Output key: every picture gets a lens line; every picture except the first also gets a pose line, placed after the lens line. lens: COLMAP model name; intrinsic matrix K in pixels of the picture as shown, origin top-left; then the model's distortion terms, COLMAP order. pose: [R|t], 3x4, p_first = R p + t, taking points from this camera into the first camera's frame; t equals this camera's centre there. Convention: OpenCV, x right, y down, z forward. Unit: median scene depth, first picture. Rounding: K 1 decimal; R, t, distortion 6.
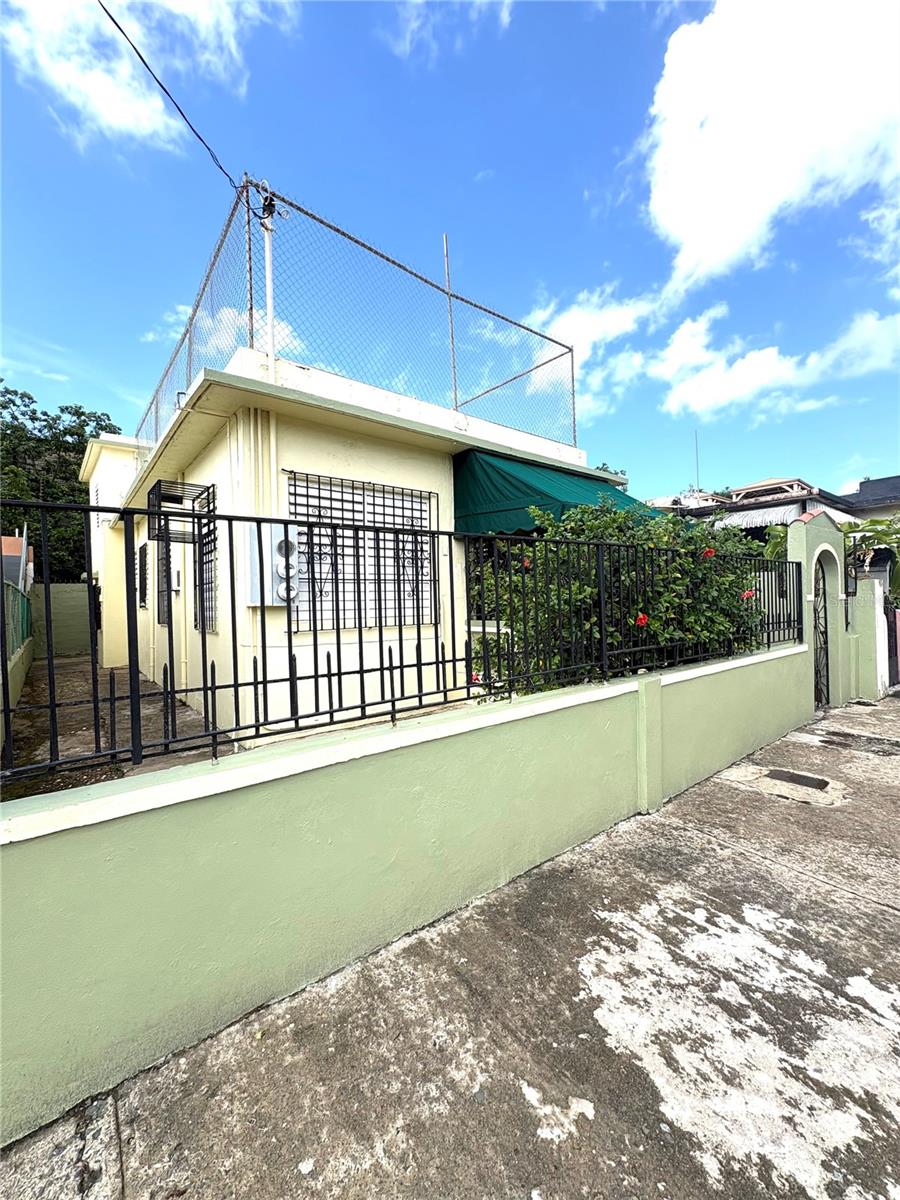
lens RADIAL K [[486.0, 0, 449.4], [0, 486.0, 598.5], [0, 0, 1]] dist [-0.002016, -0.001570]
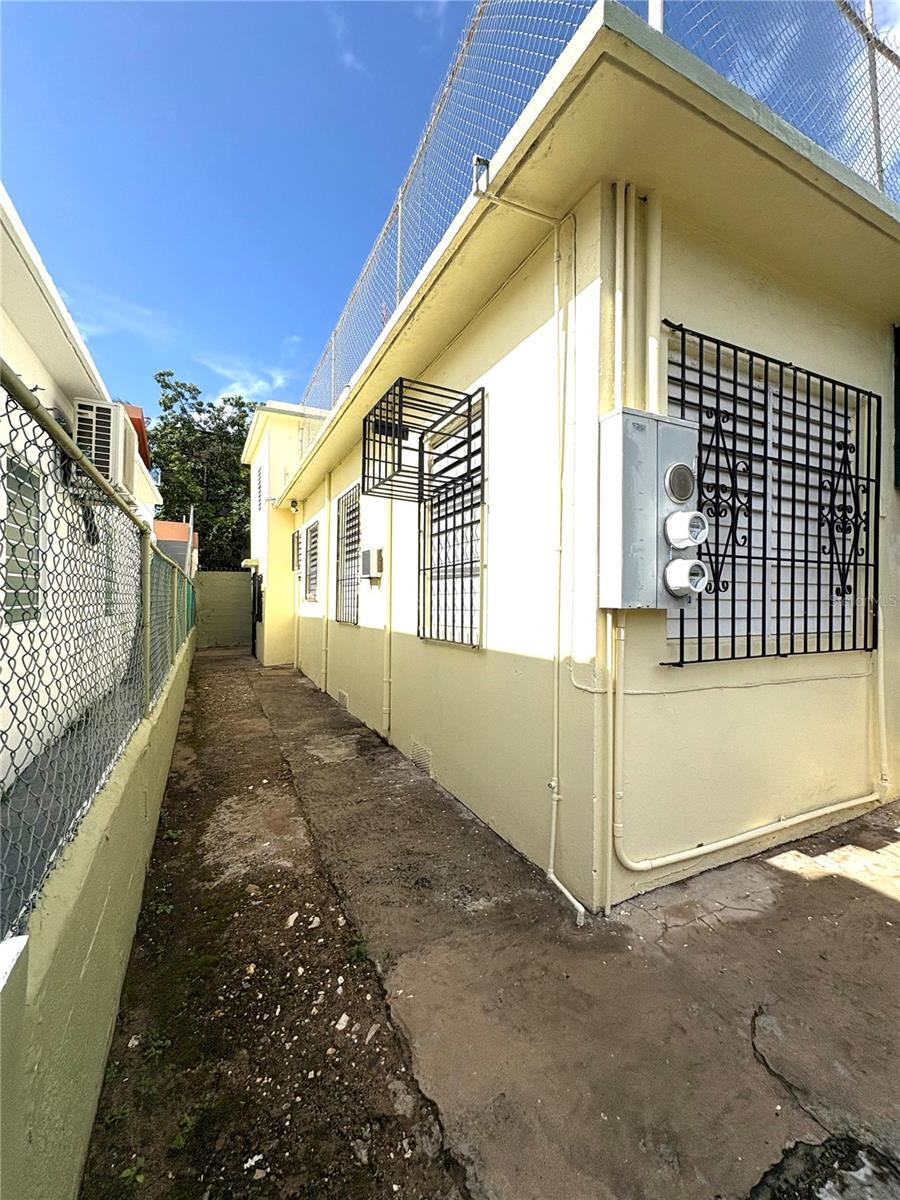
lens RADIAL K [[486.0, 0, 448.3], [0, 486.0, 600.7], [0, 0, 1]] dist [-0.002016, -0.001570]
pose [[0.973618, 0.027889, -0.226475, -0.142272], [-0.025764, 0.999592, 0.012335, 0.002805], [0.226726, -0.006174, 0.973939, 0.160159]]
